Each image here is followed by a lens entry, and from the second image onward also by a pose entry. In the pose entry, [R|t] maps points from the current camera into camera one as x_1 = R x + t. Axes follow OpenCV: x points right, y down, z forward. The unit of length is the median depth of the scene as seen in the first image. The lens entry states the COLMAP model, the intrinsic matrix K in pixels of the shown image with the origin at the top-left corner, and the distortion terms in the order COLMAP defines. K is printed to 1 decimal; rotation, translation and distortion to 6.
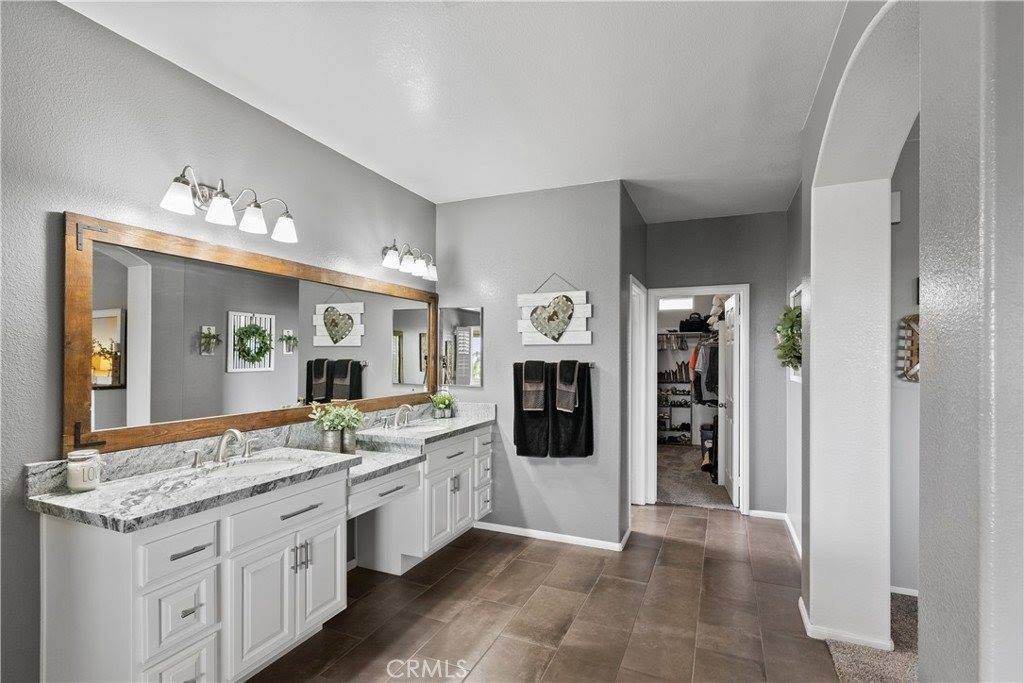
lens RADIAL K [[497.0, 0, 512.3], [0, 497.0, 360.5], [0, 0, 1]] dist [0.000851, 0.000357]
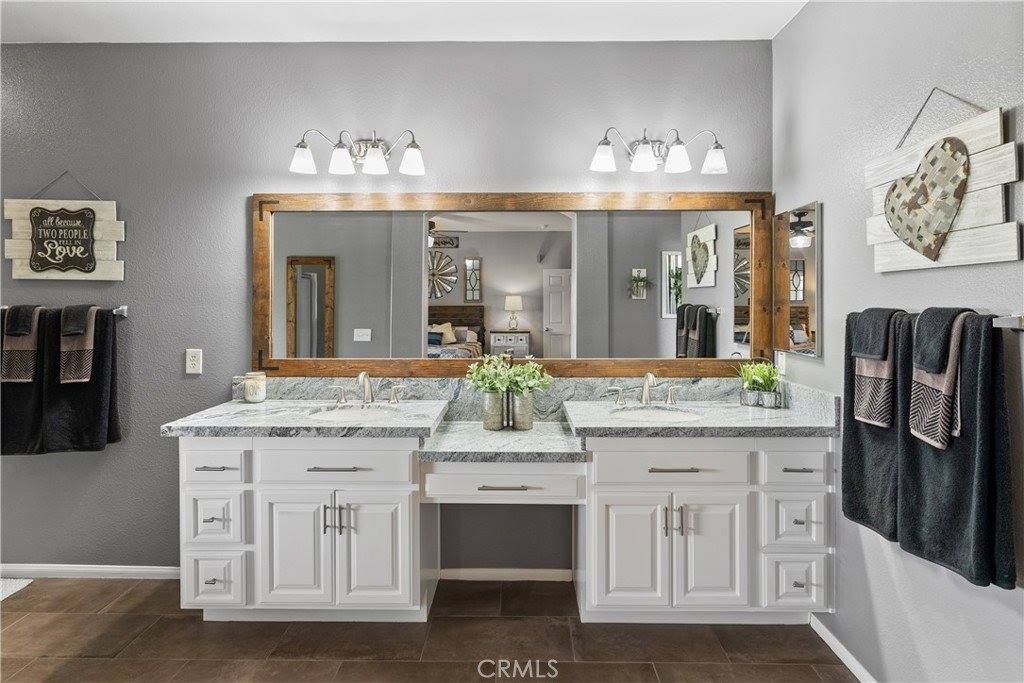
lens RADIAL K [[552.4, 0, 509.5], [0, 552.4, 300.3], [0, 0, 1]] dist [0.001018, 0.000529]
pose [[0.377009, -0.004841, -0.926197, 0.374762], [-0.004688, 0.999964, -0.007135, -0.001247], [0.926198, 0.007032, 0.376973, 0.532888]]
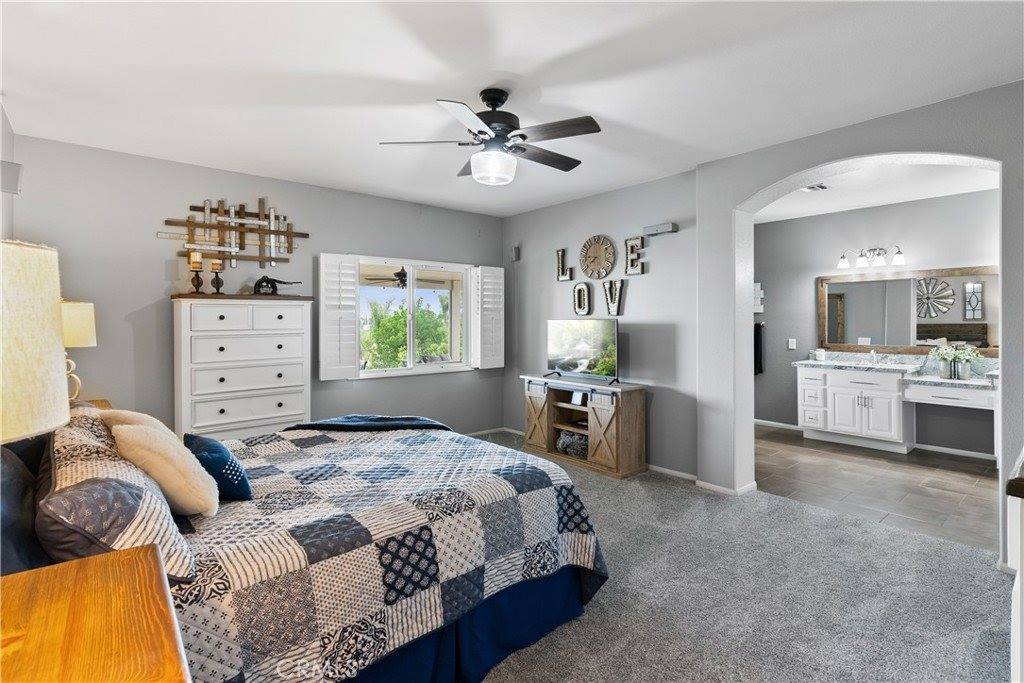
lens RADIAL K [[493.3, 0, 511.1], [0, 493.3, 318.9], [0, 0, 1]] dist [0.001663, 0.000433]
pose [[-0.453580, -0.005841, -0.891196, 1.481941], [-0.004921, 0.999980, -0.004049, 0.003512], [0.891202, 0.002549, -0.453600, 0.327199]]
